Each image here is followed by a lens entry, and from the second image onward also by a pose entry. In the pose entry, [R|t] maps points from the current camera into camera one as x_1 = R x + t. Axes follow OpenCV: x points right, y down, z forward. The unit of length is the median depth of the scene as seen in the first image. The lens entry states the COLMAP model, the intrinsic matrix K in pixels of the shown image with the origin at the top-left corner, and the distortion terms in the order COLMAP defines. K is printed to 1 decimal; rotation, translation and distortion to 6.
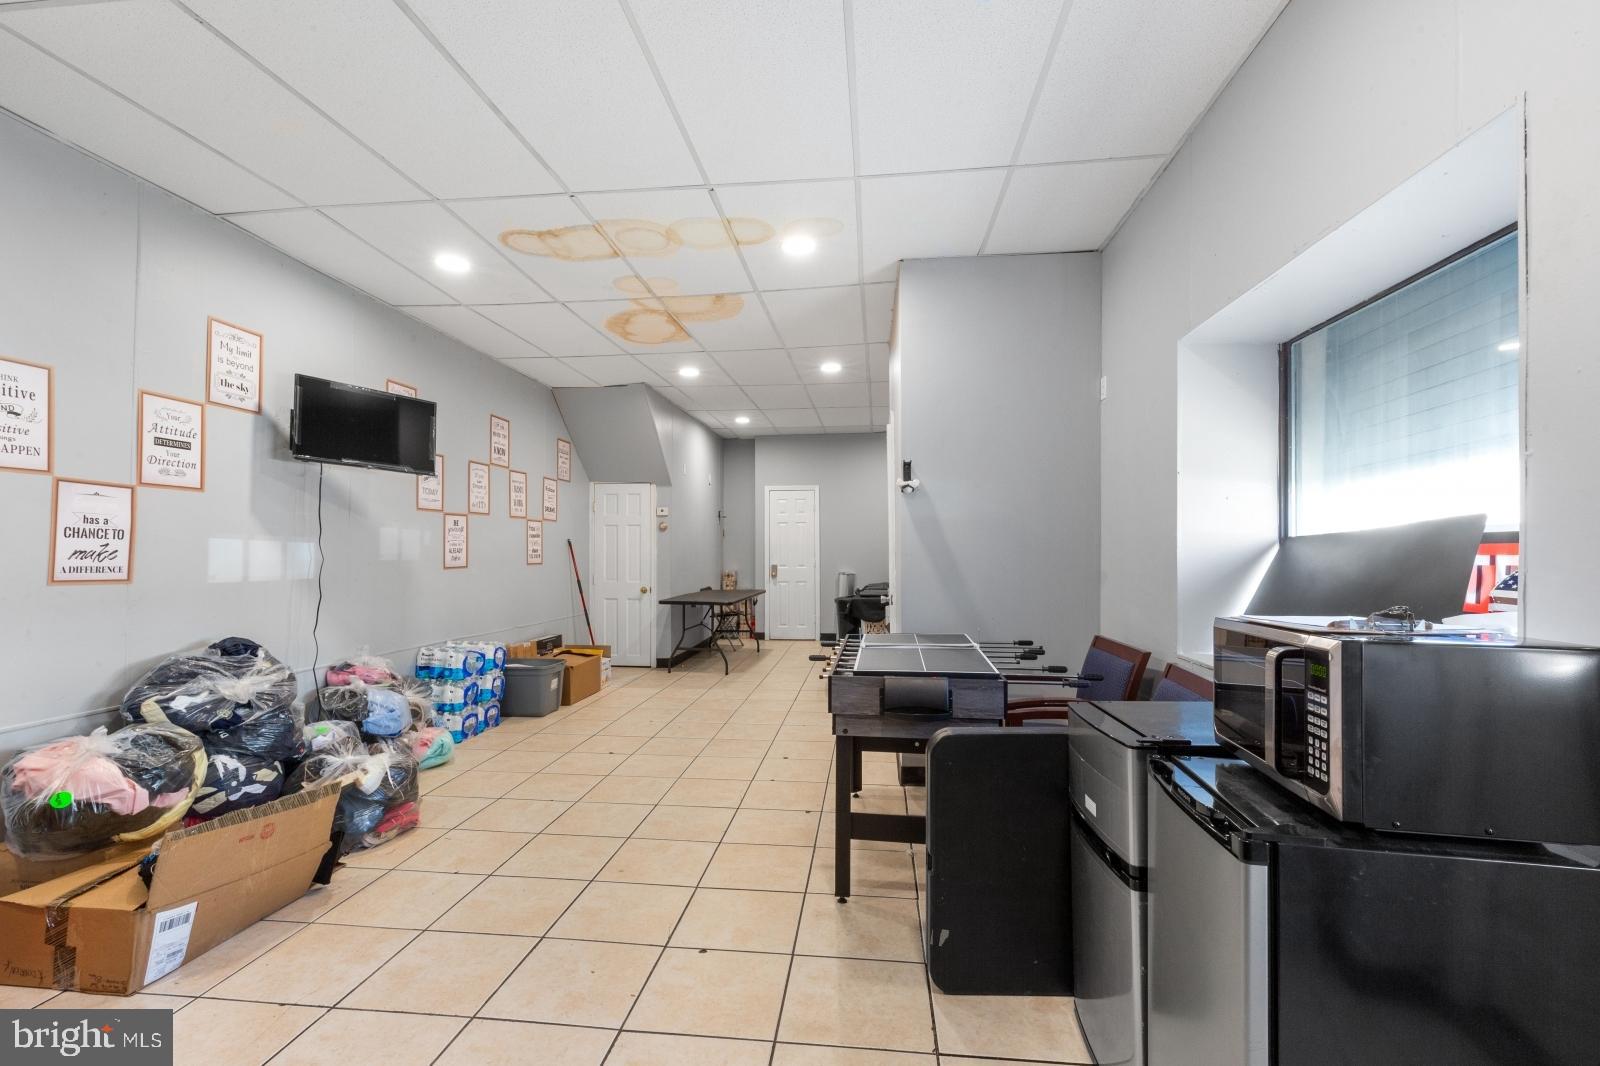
lens RADIAL K [[722.3, 0, 798.5], [0, 722.3, 546.9], [0, 0, 1]] dist [0.000133, 0.000241]
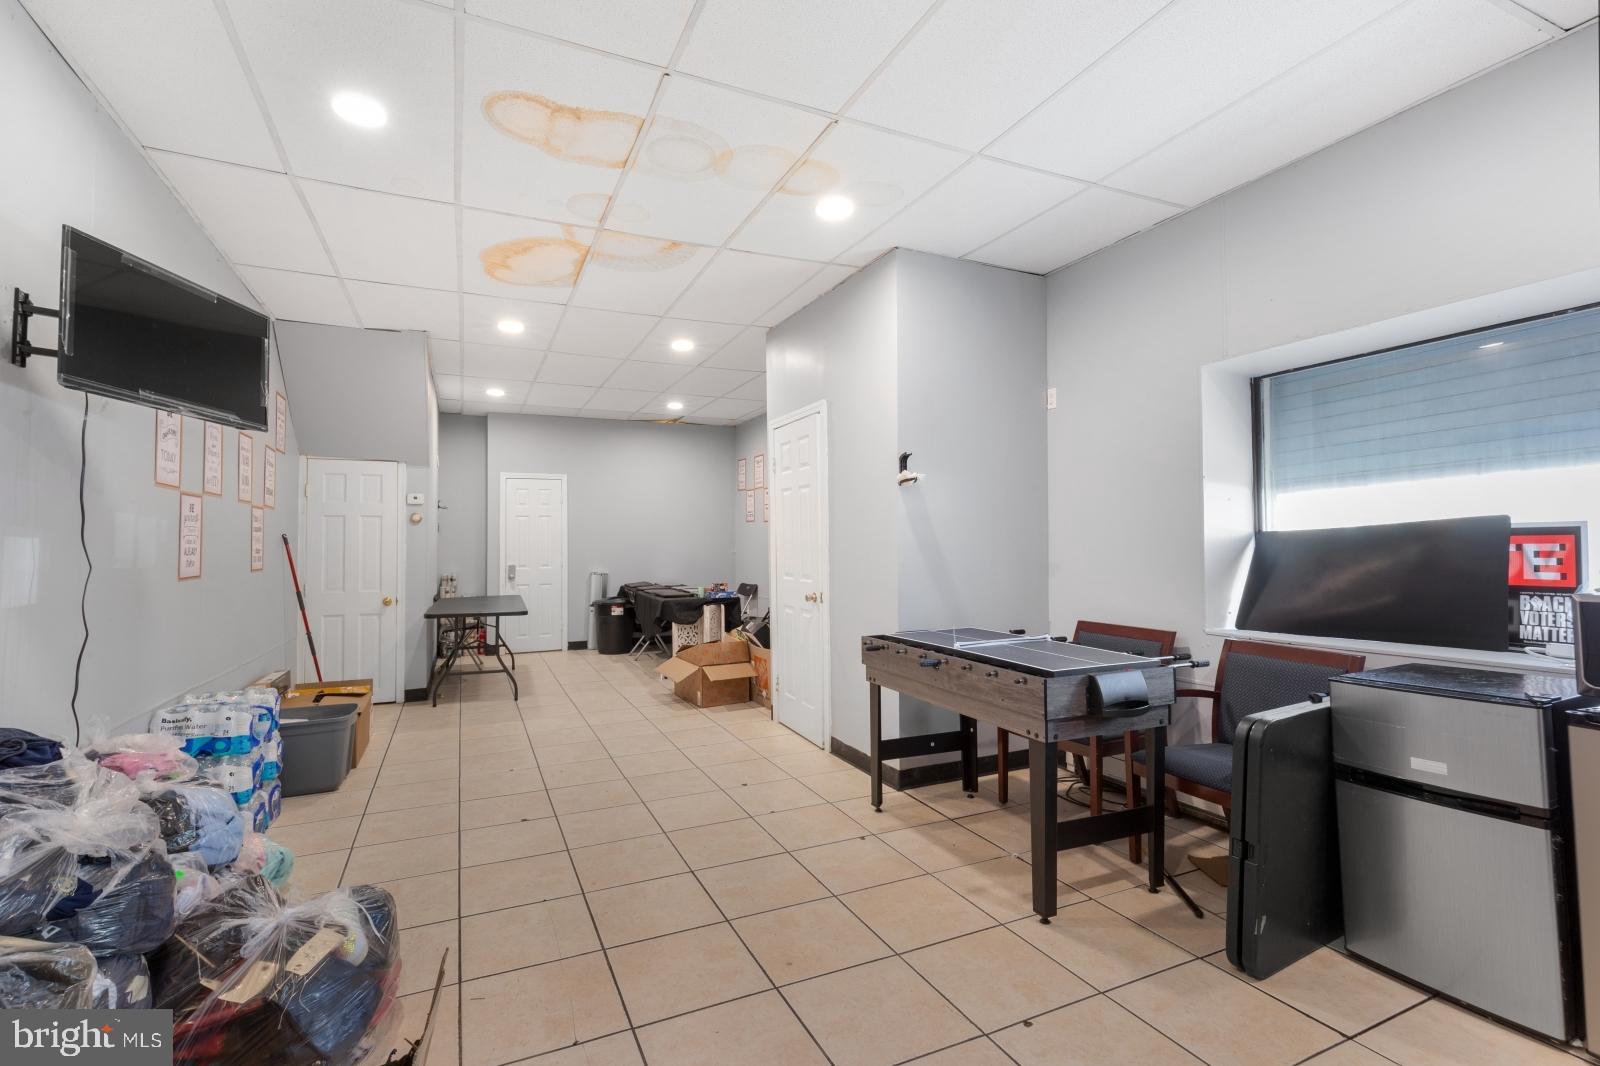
lens RADIAL K [[725.7, 0, 793.7], [0, 725.7, 525.3], [0, 0, 1]] dist [0.001822, 0.000051]
pose [[0.857502, 0.007268, 0.514429, -0.580092], [0.006151, 0.999684, -0.024376, 0.001960], [-0.514443, 0.024067, 0.857187, 0.293827]]
